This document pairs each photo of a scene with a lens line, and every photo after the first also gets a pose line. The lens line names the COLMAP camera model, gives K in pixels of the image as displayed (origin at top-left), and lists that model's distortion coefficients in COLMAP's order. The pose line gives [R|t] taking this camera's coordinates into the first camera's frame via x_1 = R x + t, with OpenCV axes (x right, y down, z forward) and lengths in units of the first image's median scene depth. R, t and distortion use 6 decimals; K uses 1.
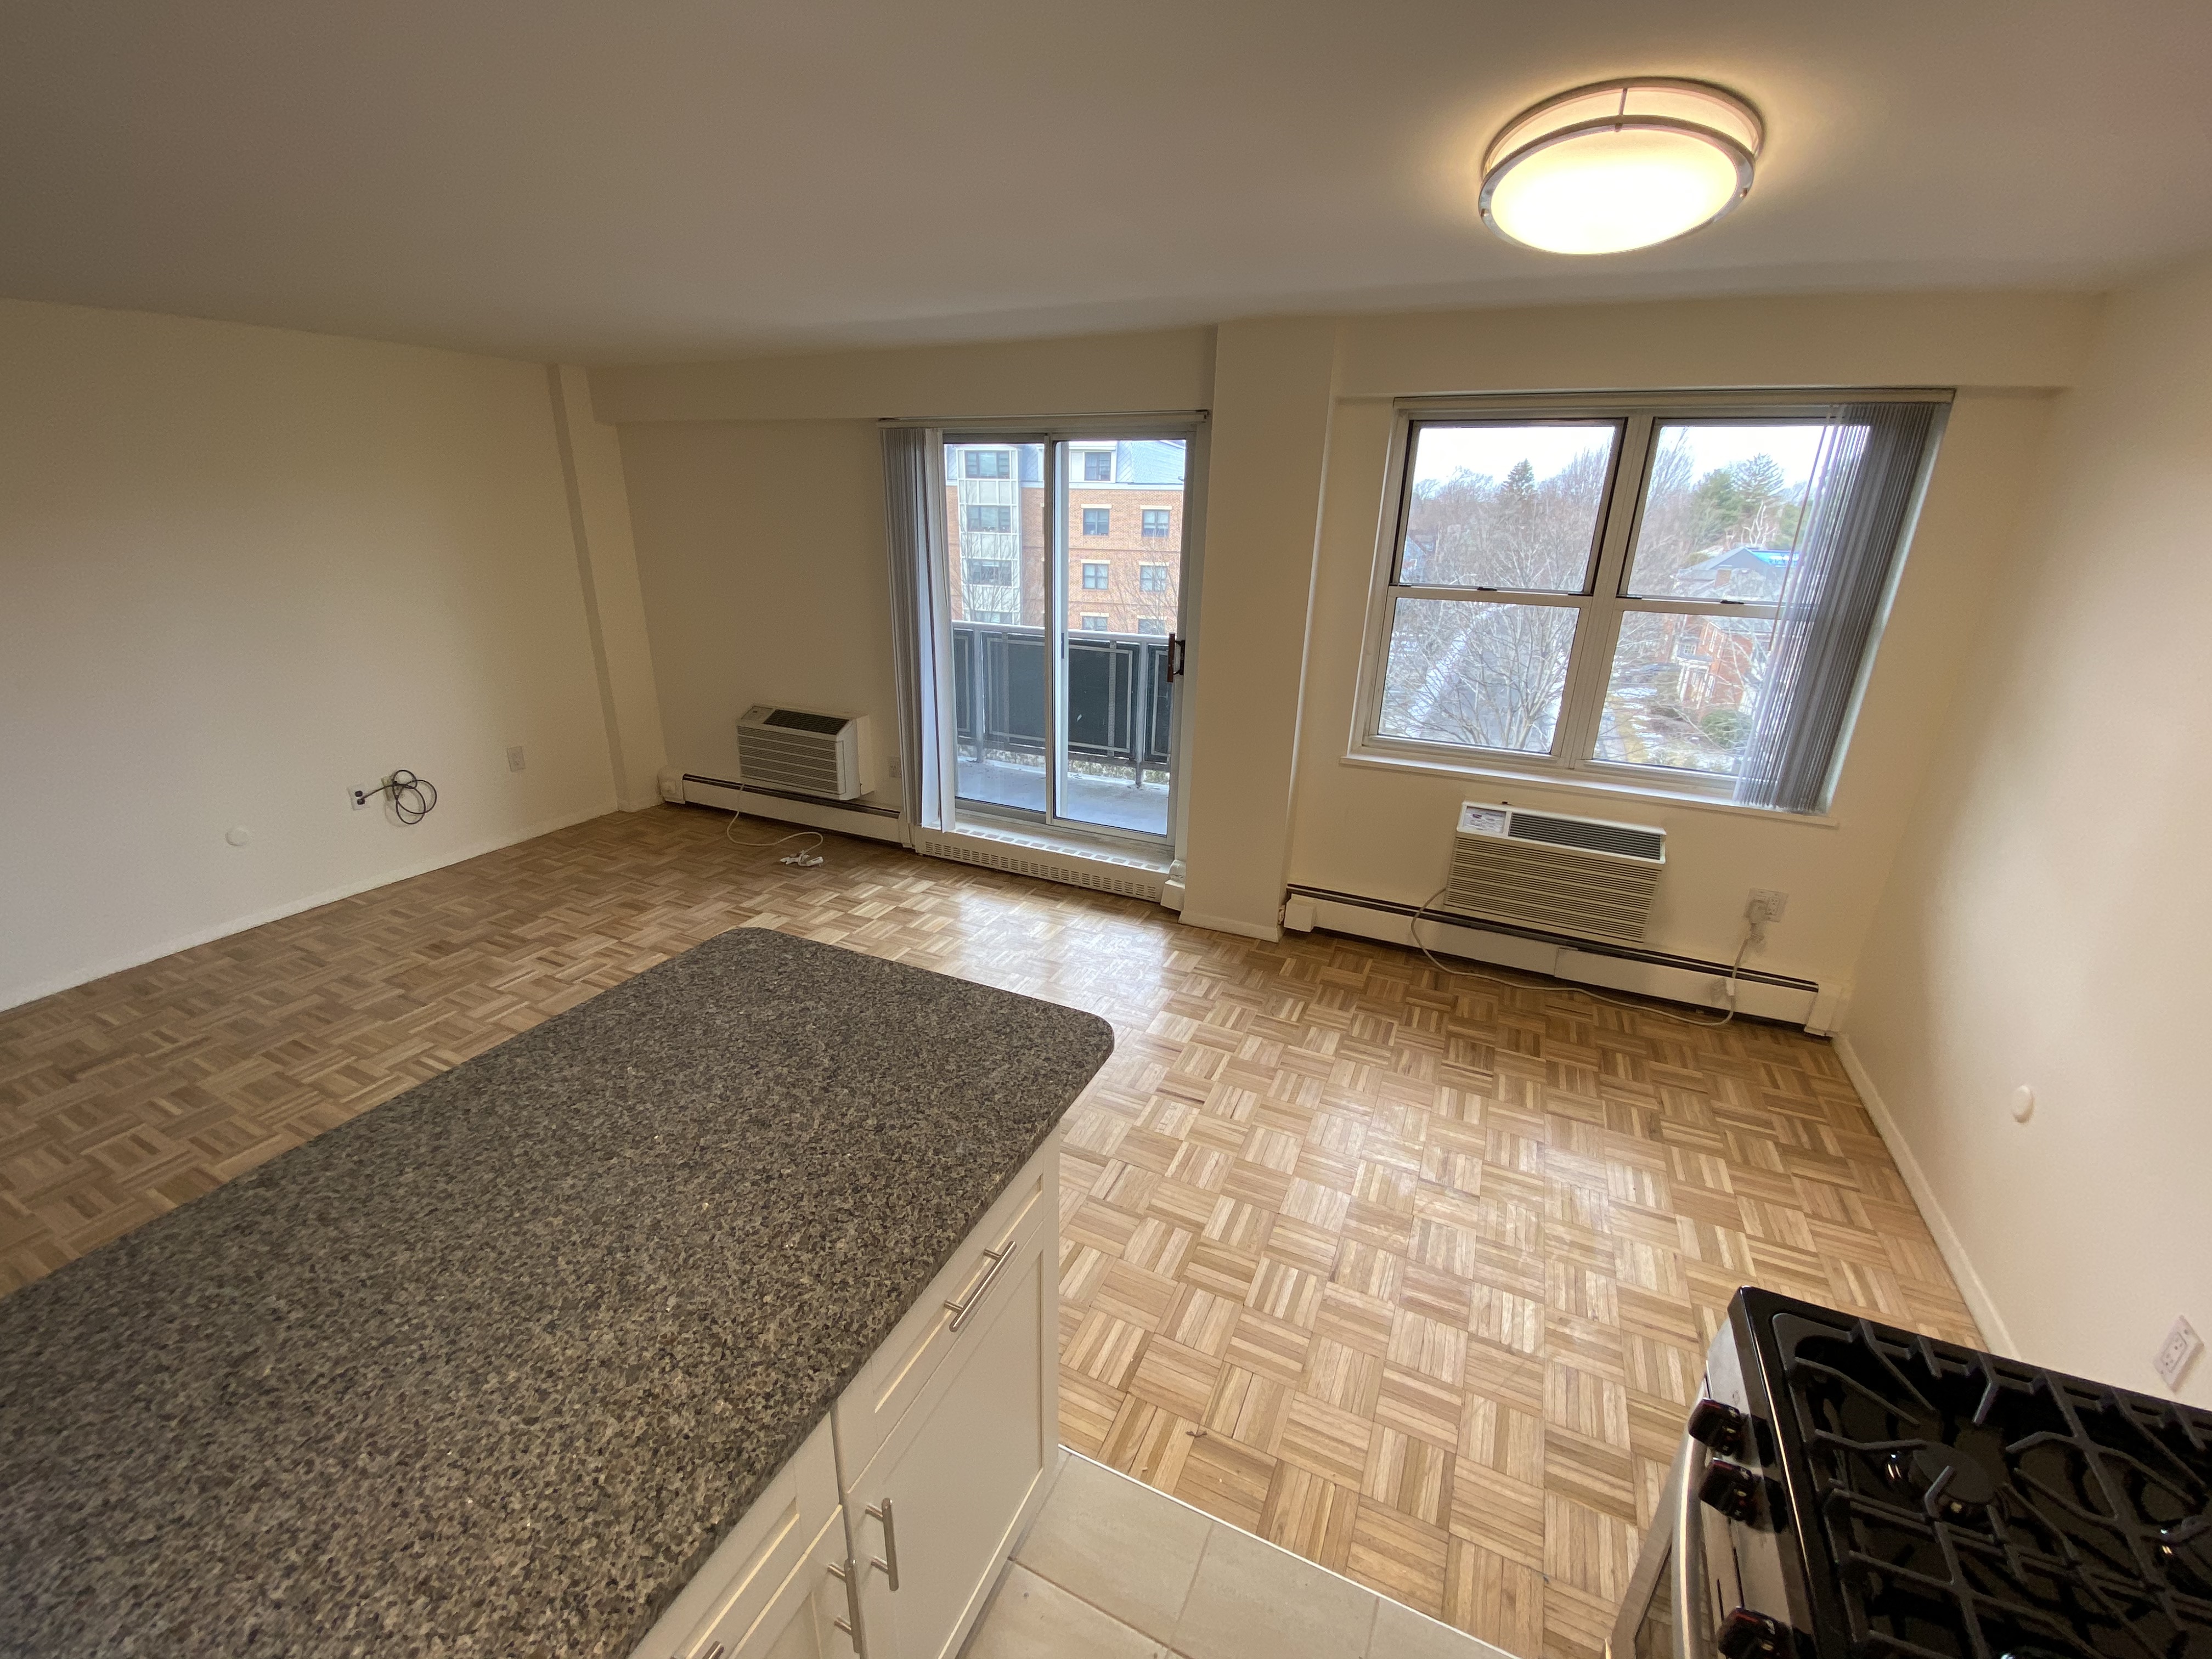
lens RADIAL K [[905.0, 0, 1106.0], [0, 905.0, 829.5], [0, 0, 1]] dist [0.016555, -0.016413]
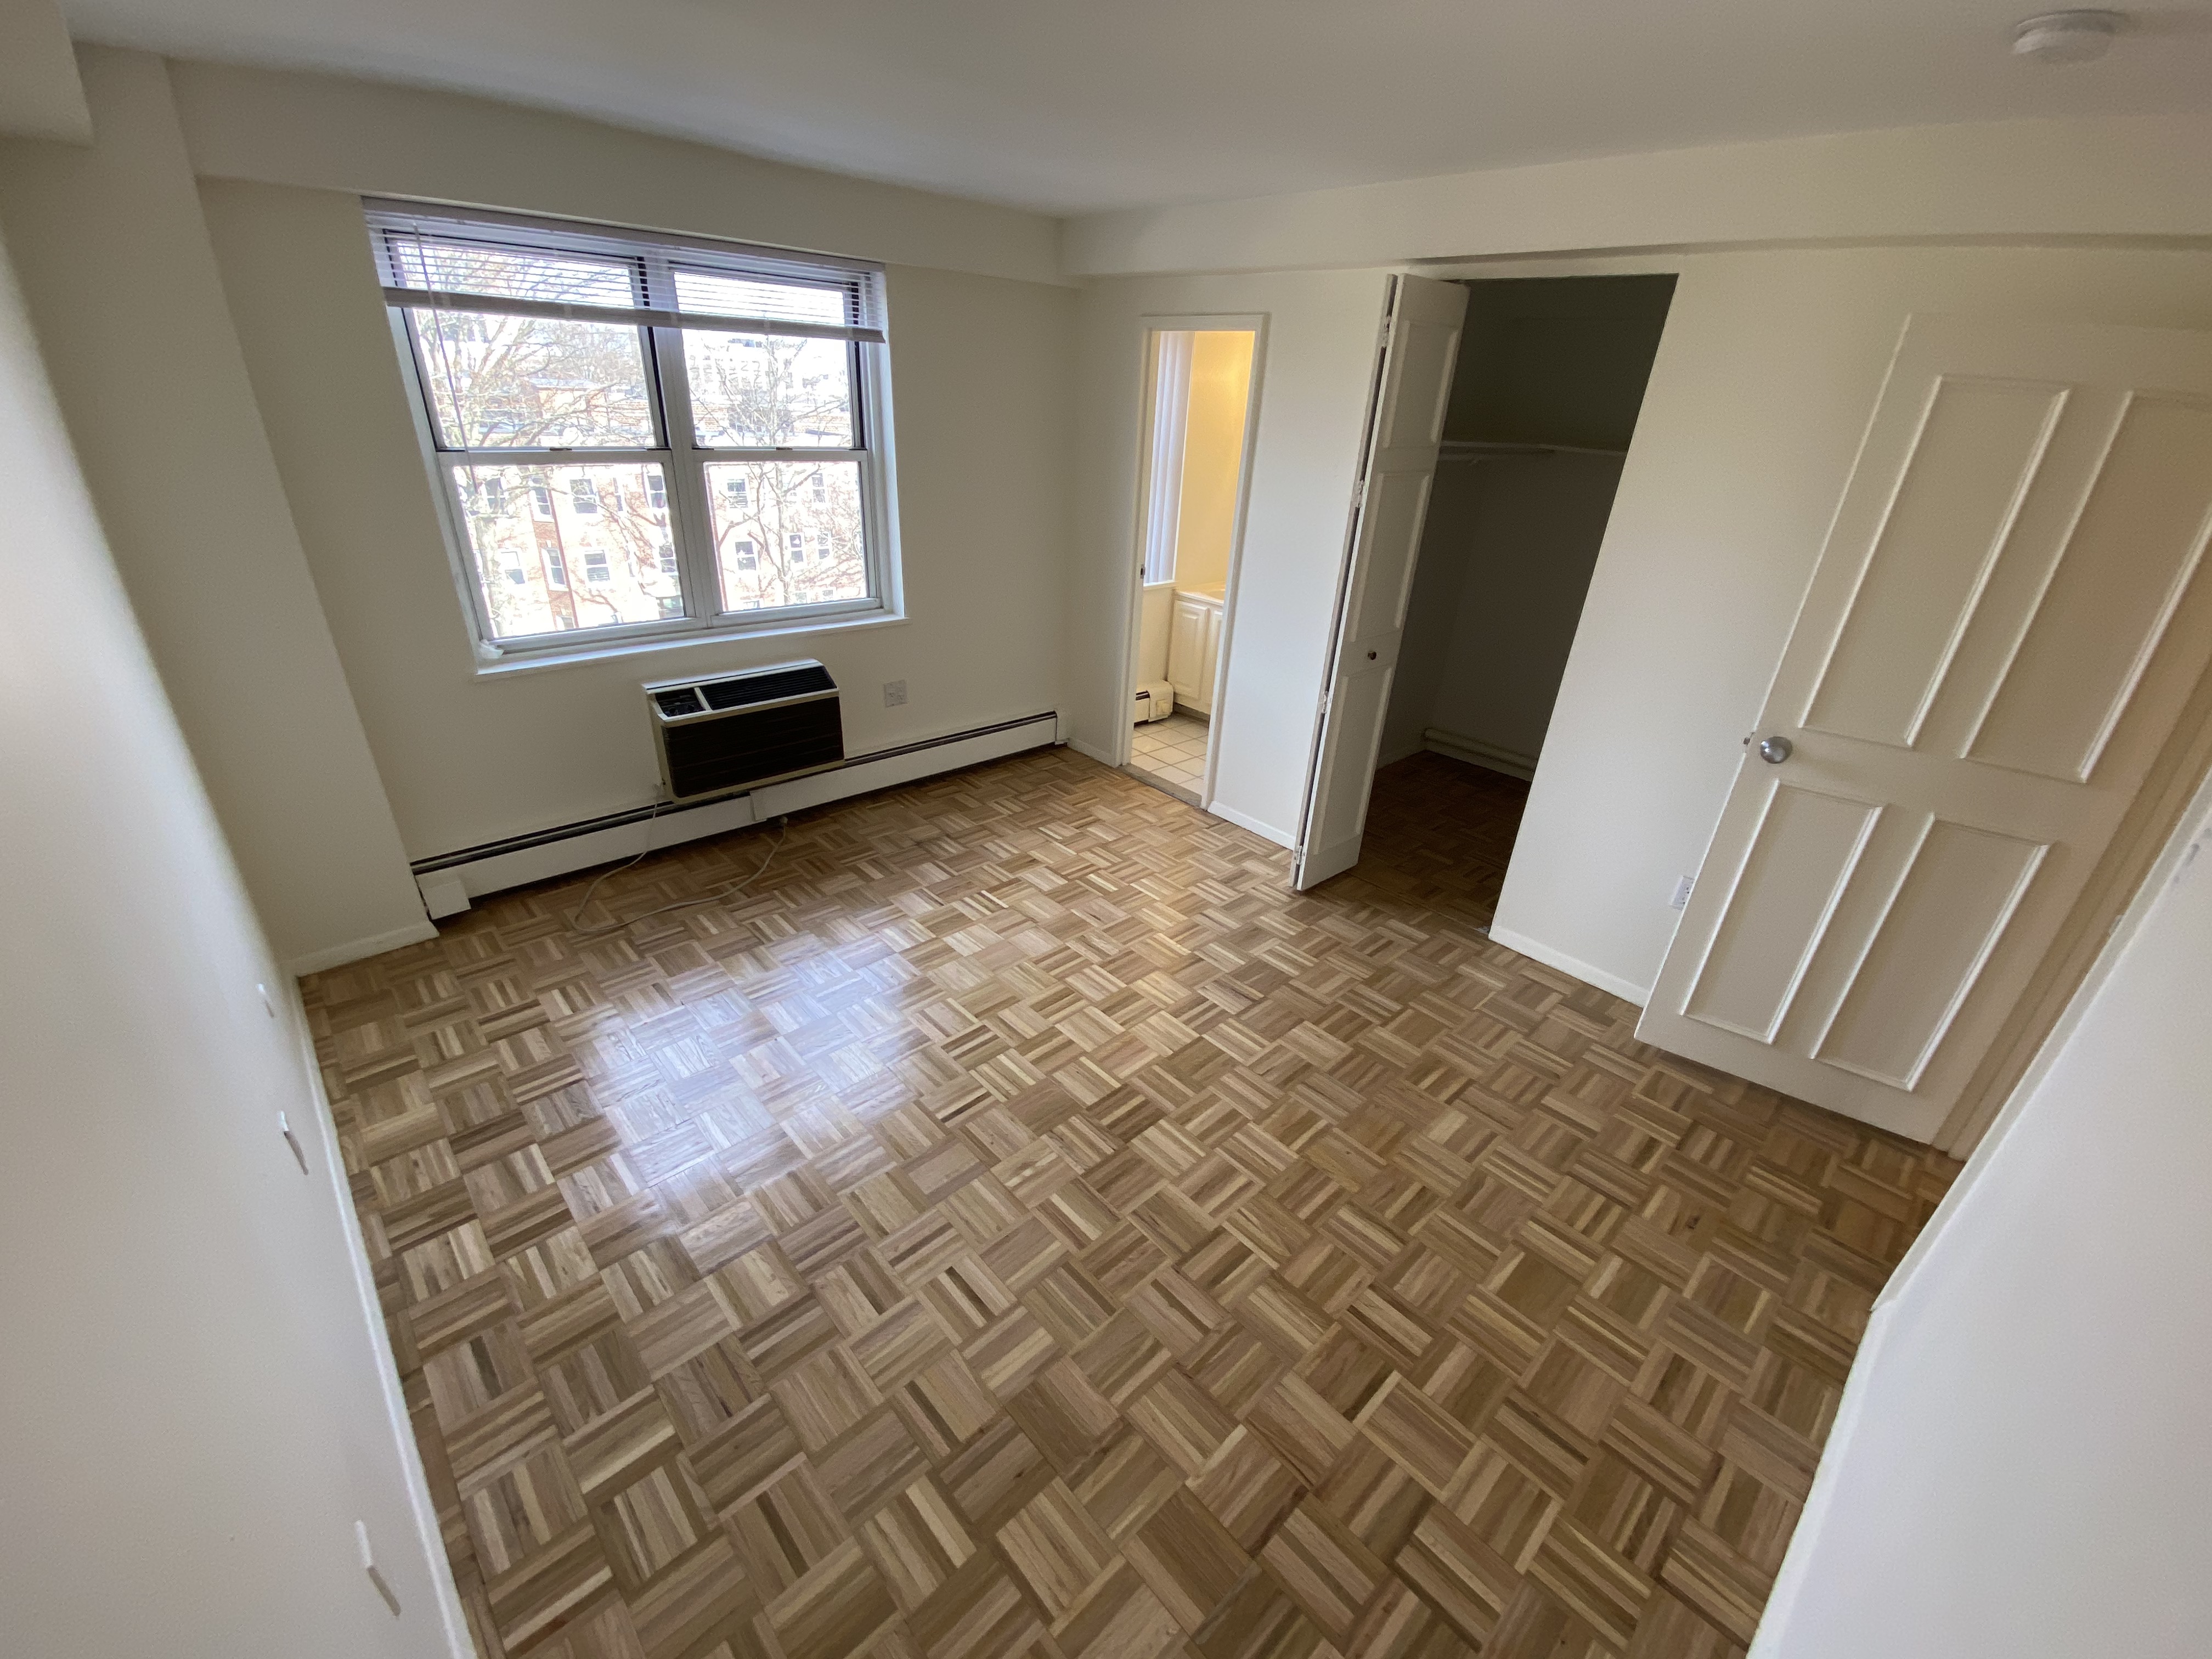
lens RADIAL K [[905.0, 0, 1106.0], [0, 905.0, 829.5], [0, 0, 1]] dist [0.016555, -0.016413]
pose [[0.384054, -0.401381, 0.831502, -0.260556], [0.287929, 0.907722, 0.305186, -0.042845], [-0.877268, 0.122206, 0.464183, 0.159565]]
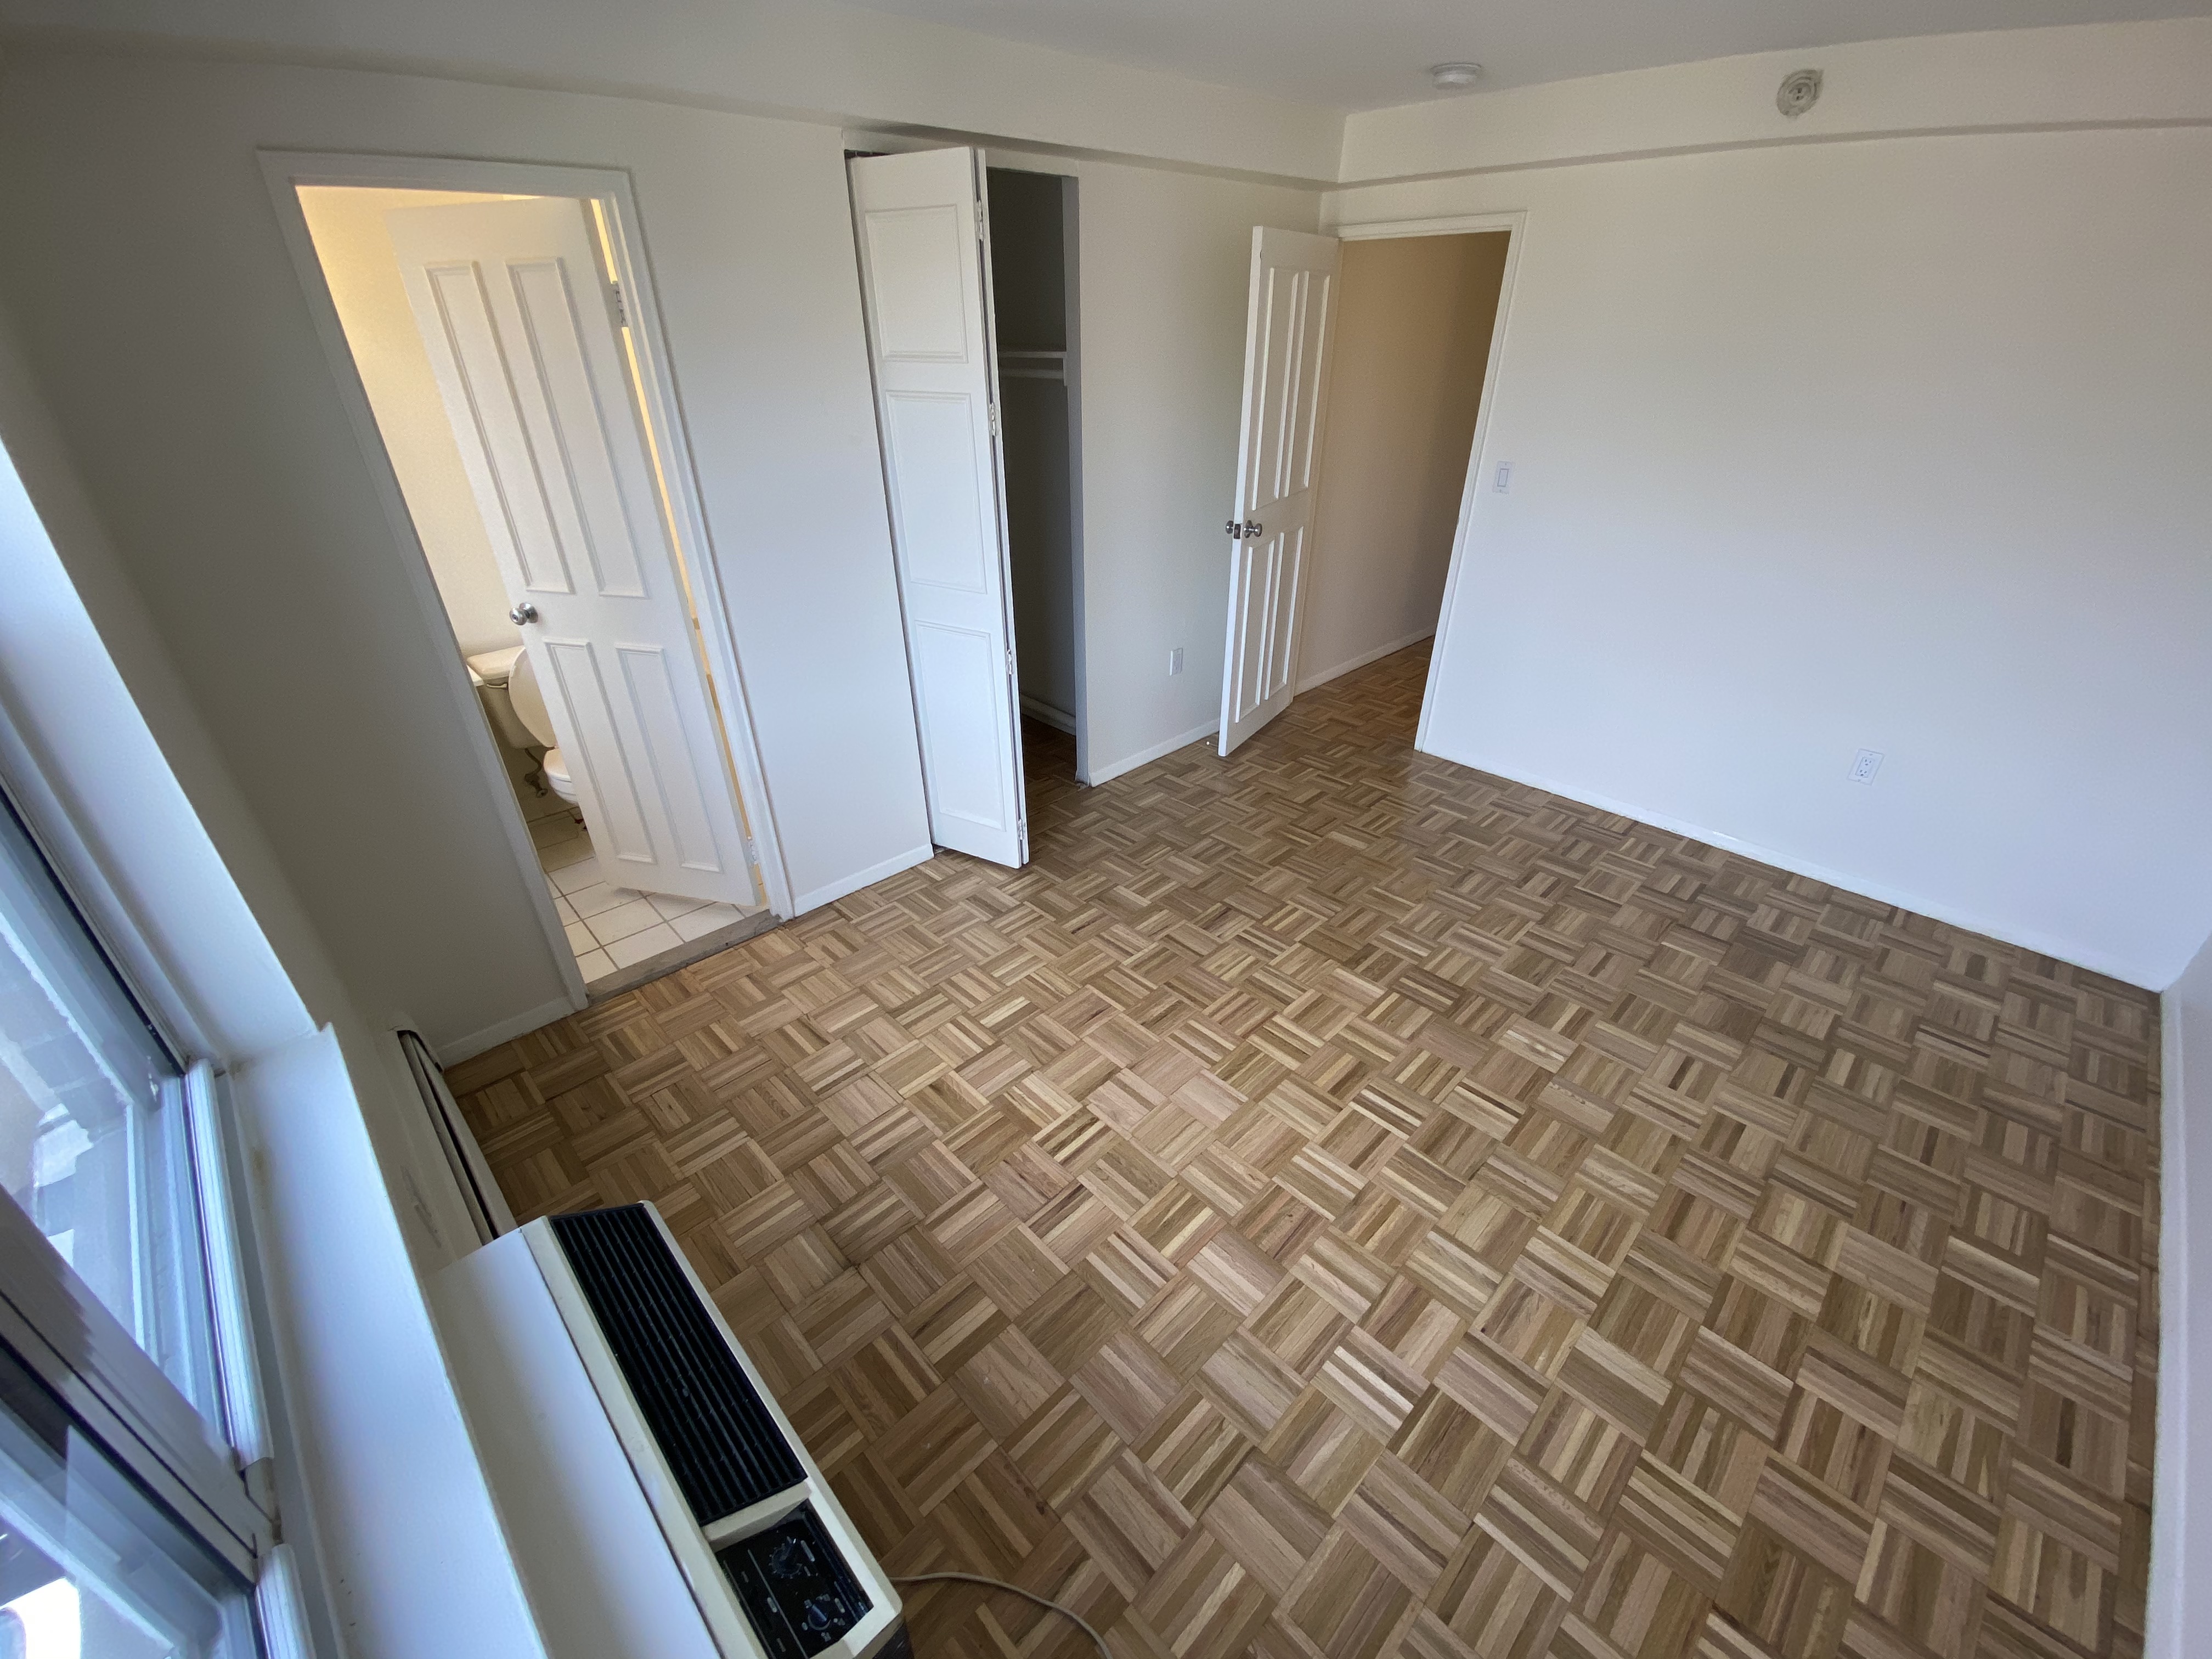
lens RADIAL K [[905.0, 0, 1106.0], [0, 905.0, 829.5], [0, 0, 1]] dist [0.016555, -0.016413]
pose [[-0.934568, -0.188517, 0.301734, 0.222963], [0.115708, 0.640933, 0.758826, -0.289968], [-0.336443, 0.744087, -0.577183, 0.837315]]
